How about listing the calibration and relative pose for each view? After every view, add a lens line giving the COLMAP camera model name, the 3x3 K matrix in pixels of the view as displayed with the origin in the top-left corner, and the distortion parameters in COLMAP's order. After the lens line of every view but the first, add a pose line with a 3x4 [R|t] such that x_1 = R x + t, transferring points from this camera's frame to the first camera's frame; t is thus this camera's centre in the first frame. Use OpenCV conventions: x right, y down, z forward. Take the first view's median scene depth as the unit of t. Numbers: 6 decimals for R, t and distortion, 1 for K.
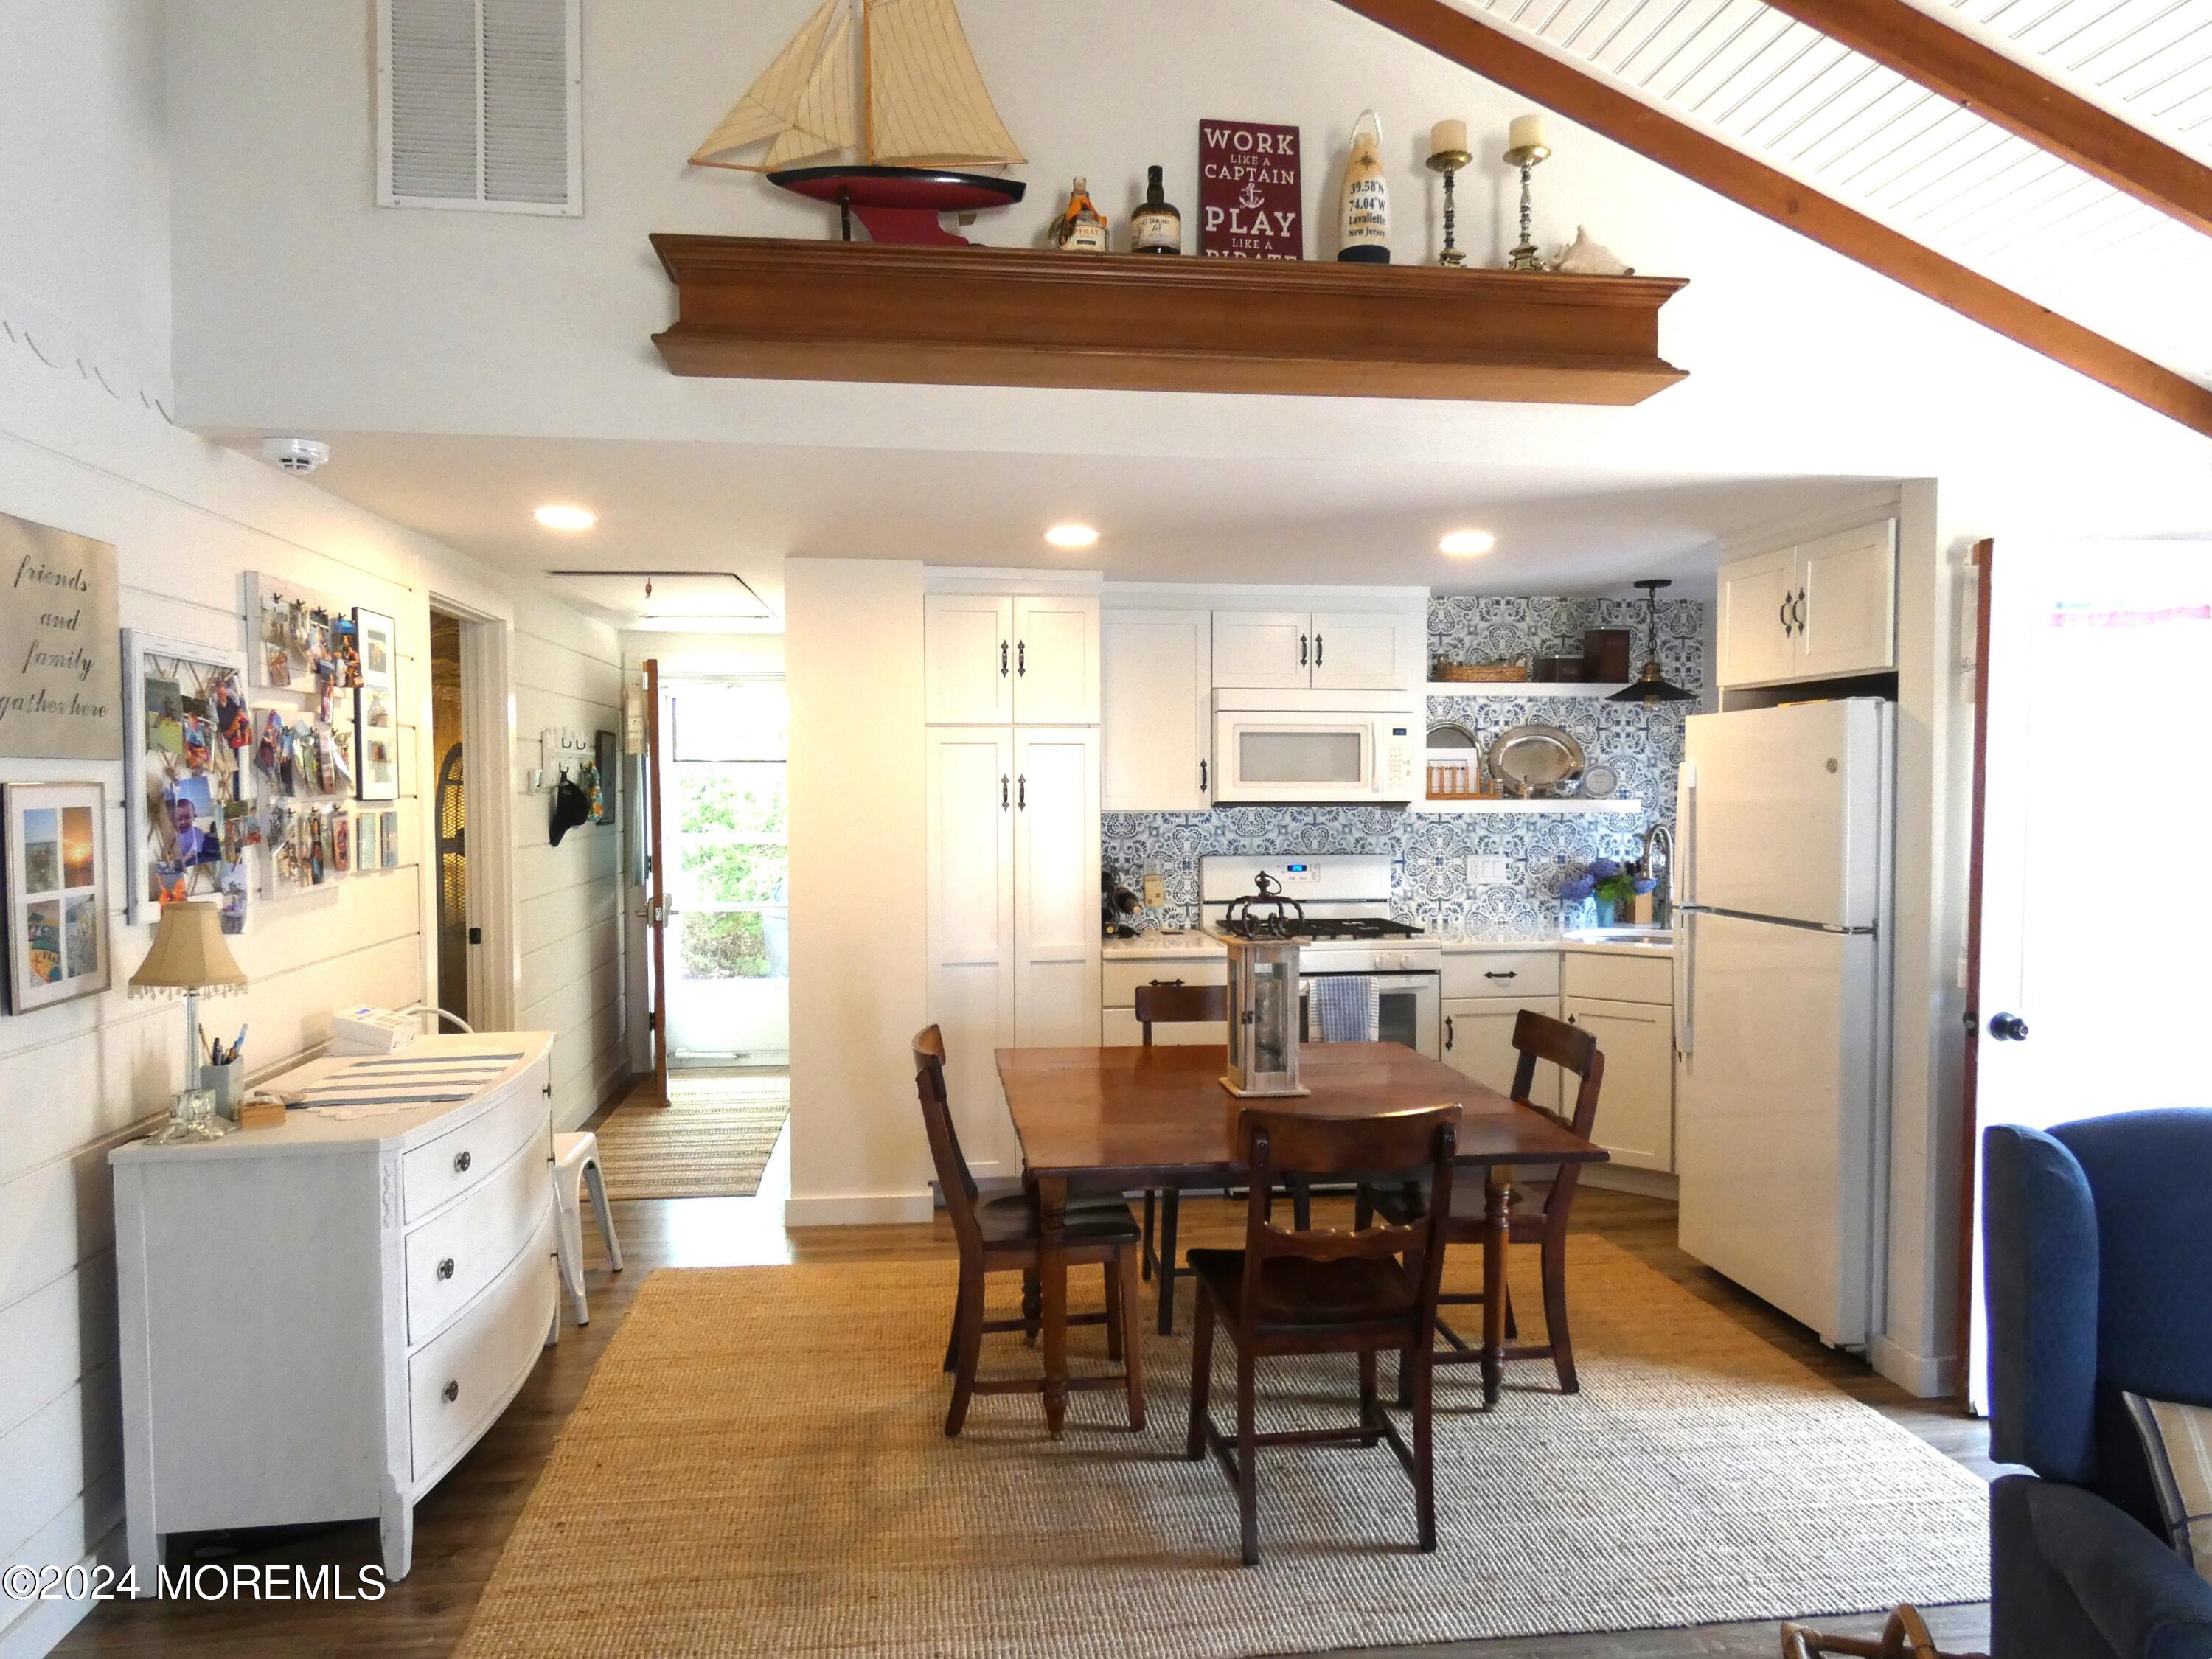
lens RADIAL K [[1387.5, 0, 1106.0], [0, 1387.5, 829.5], [0, 0, 1]] dist [-0.003661, -0.000449]
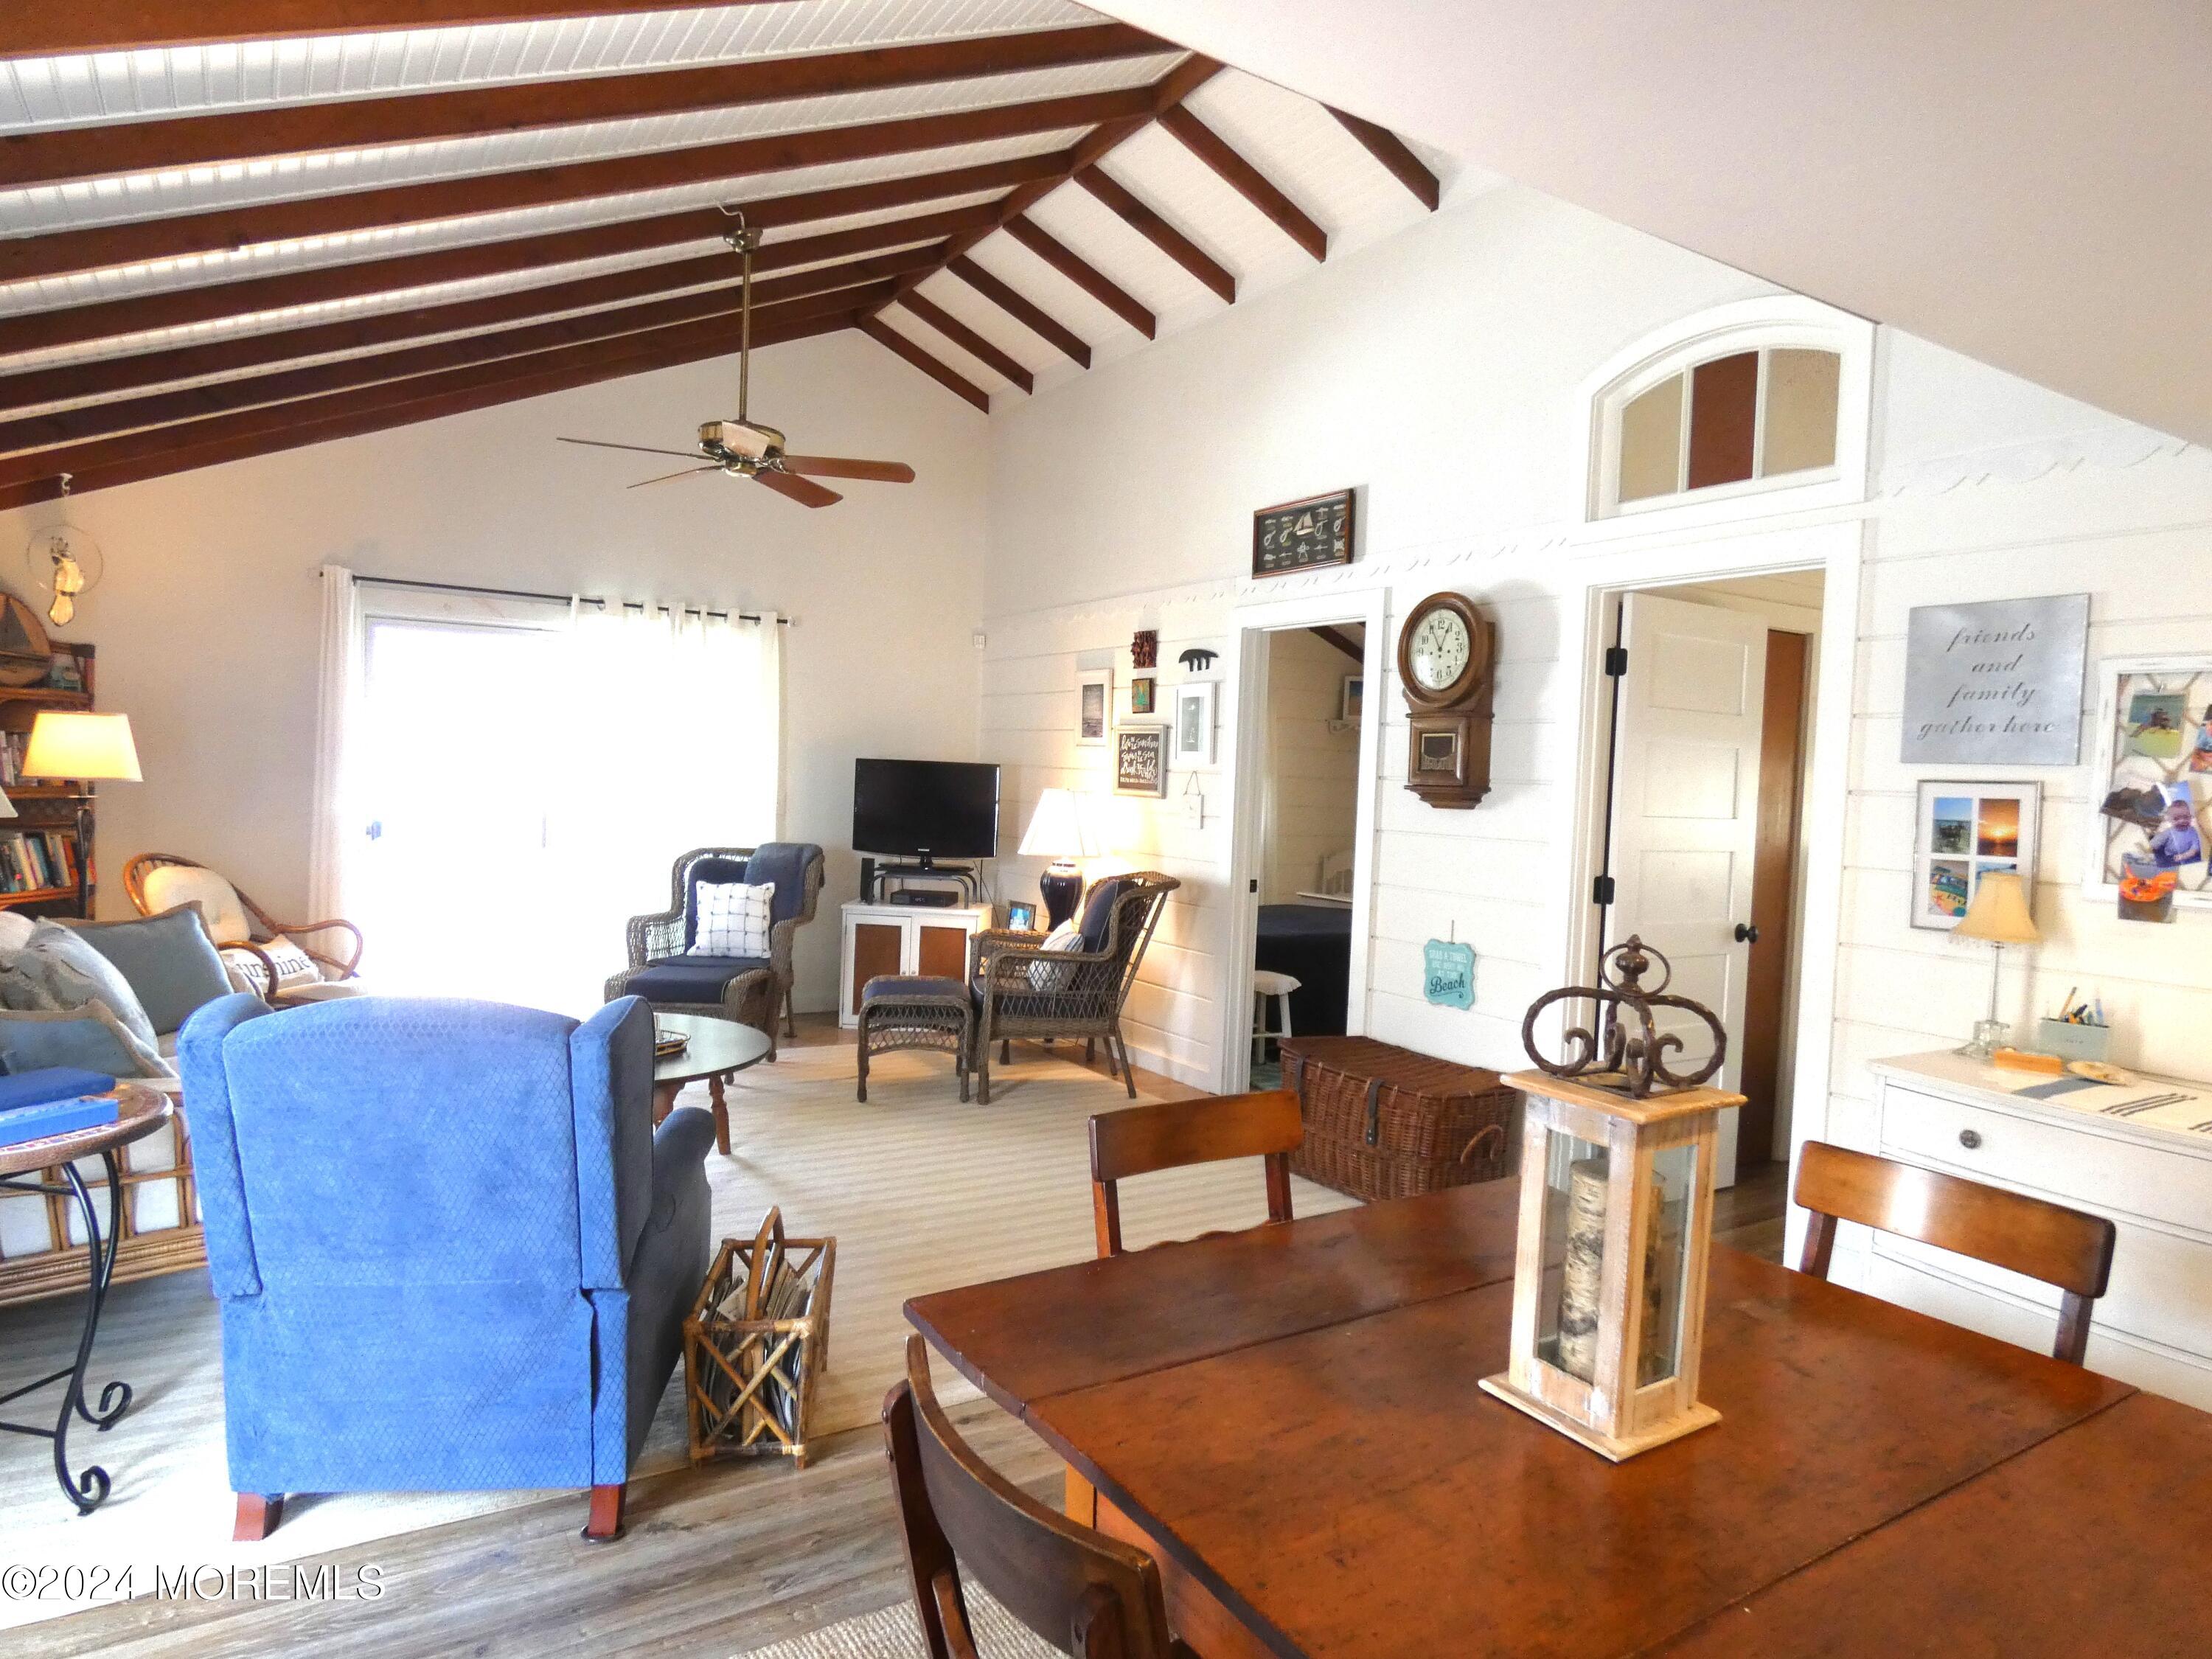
lens RADIAL K [[1330.9, 0, 1106.0], [0, 1330.9, 829.5], [0, 0, 1]] dist [-0.004499, 0.001412]
pose [[-0.908064, -0.013758, -0.418605, 0.491896], [-0.049051, 0.996076, 0.073667, -0.031034], [0.415949, 0.087427, -0.905176, 1.442287]]
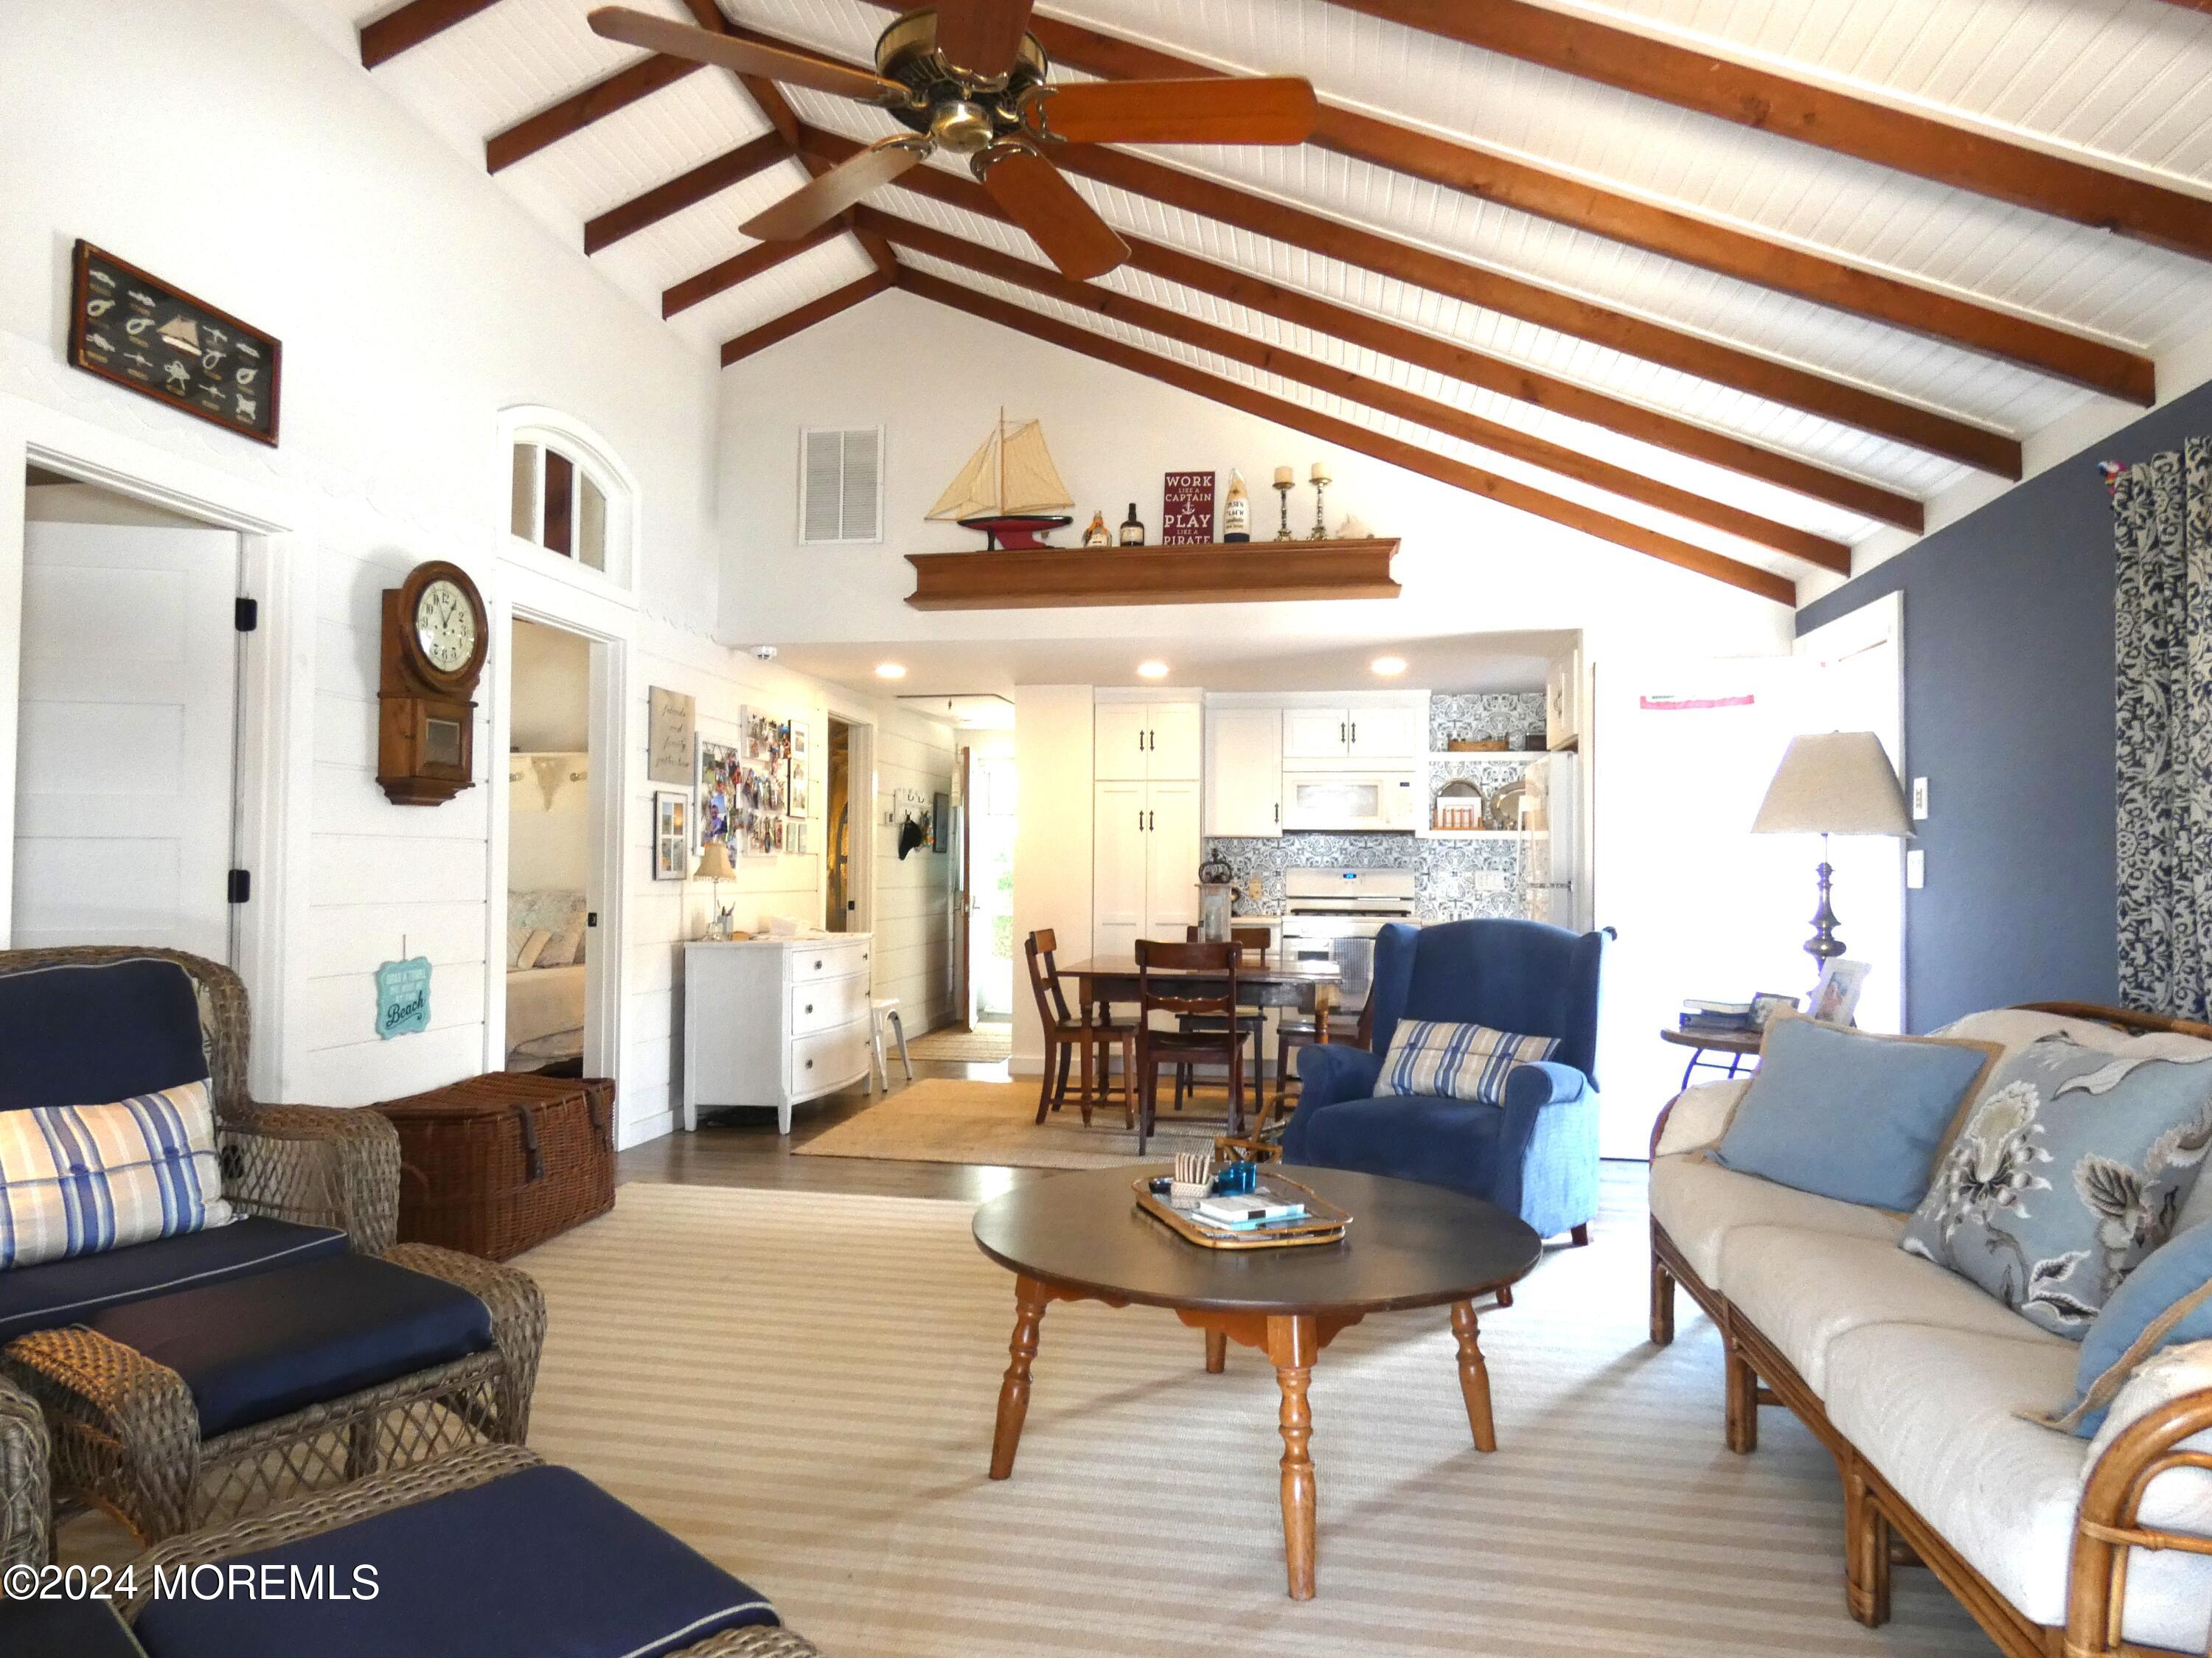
lens RADIAL K [[1330.8, 0, 1106.0], [0, 1330.8, 829.0], [0, 0, 1]] dist [-0.004499, 0.001412]
pose [[0.959808, 0.000794, -0.280655, 0.528599], [-0.018929, 0.997902, -0.061911, 0.130401], [0.280017, 0.064736, 0.957810, -0.852578]]
